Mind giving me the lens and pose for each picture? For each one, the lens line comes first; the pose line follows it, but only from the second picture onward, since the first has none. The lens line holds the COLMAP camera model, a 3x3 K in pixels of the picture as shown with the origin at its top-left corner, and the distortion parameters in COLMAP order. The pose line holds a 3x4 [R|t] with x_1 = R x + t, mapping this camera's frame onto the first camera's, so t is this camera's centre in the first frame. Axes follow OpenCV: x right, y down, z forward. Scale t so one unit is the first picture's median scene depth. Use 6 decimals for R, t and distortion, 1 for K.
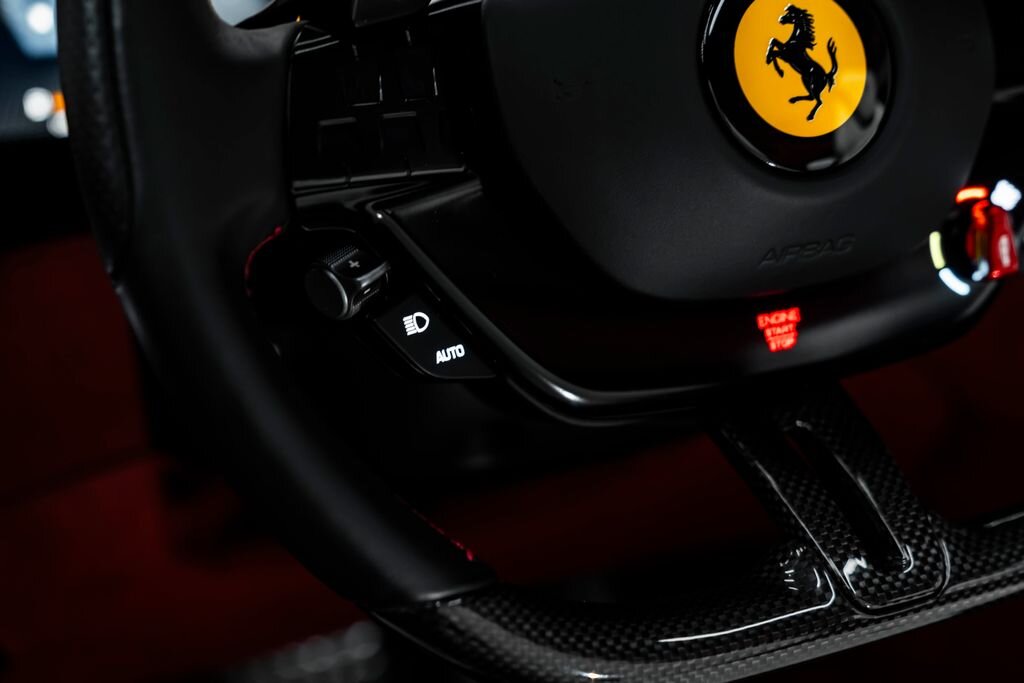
lens RADIAL K [[1568.5, 0, 509.4], [0, 1568.5, 349.0], [0, 0, 1]] dist [-0.031552, 0.000000]
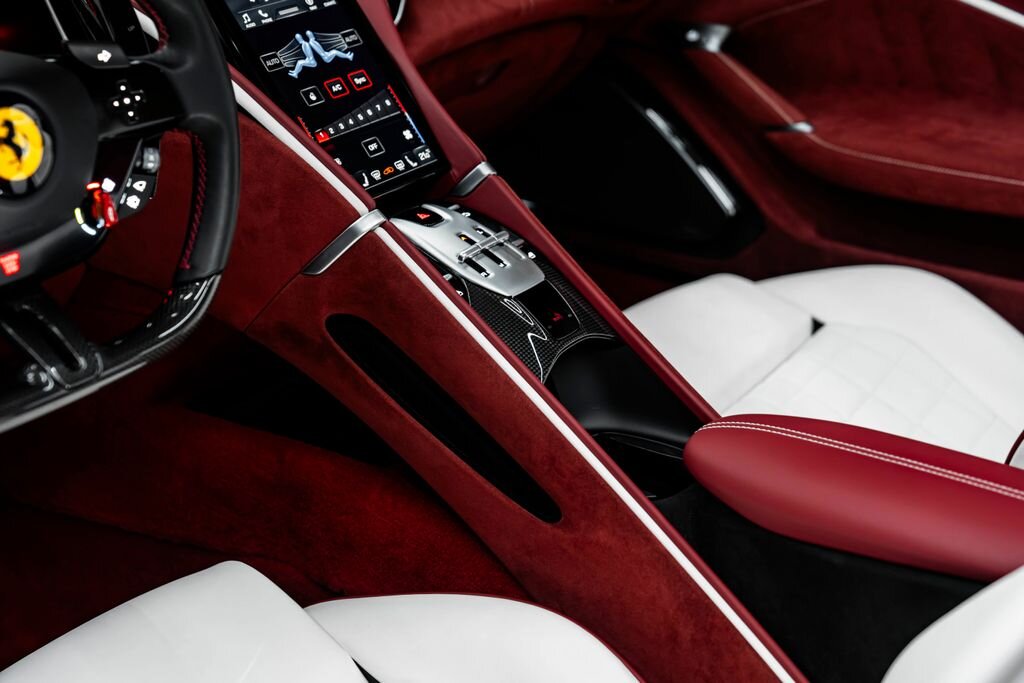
lens RADIAL K [[1633.6, 0, 507.3], [0, 1633.6, 349.6], [0, 0, 1]] dist [0.025898, 0.000000]
pose [[0.852595, -0.126412, 0.507051, -0.378055], [0.059115, 0.987403, 0.146766, -0.177086], [-0.519217, -0.095158, 0.849328, -1.196017]]
